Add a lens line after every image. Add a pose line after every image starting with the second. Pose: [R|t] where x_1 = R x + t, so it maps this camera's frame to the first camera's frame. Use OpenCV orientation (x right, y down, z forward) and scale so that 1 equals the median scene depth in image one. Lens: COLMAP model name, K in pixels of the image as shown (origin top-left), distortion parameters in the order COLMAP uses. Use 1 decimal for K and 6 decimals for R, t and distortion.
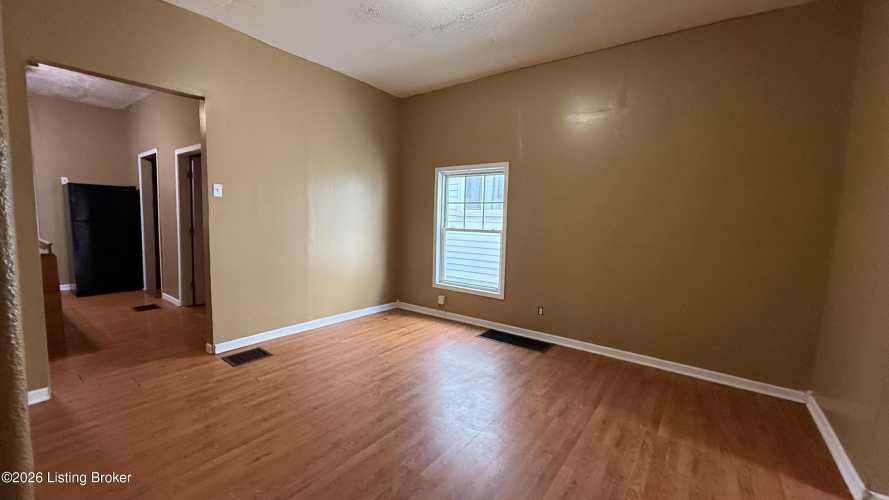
lens RADIAL K [[355.8, 0, 444.5], [0, 355.8, 250.0], [0, 0, 1]] dist [0.000076, 0.000017]
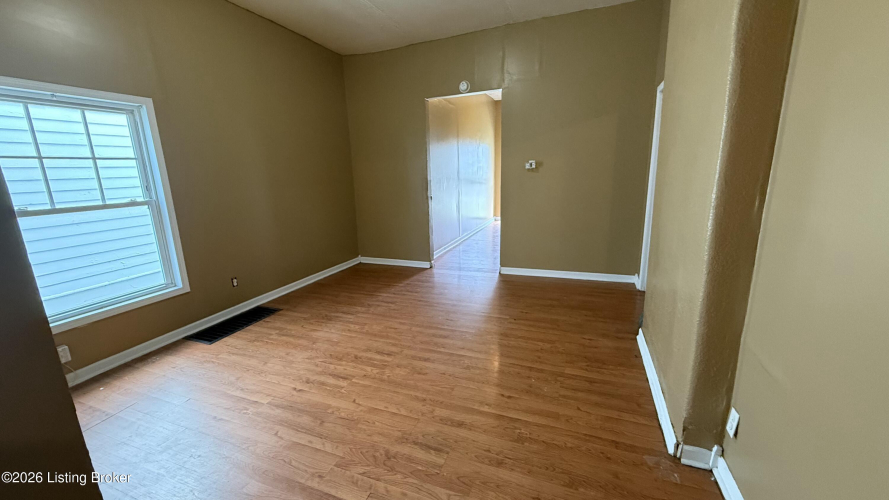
lens RADIAL K [[355.8, 0, 444.5], [0, 355.8, 250.0], [0, 0, 1]] dist [0.000076, 0.000017]
pose [[-0.264512, -0.231828, 0.936103, -0.987657], [0.113515, 0.956444, 0.268941, -0.127900], [-0.957678, 0.177400, -0.226675, 0.957513]]
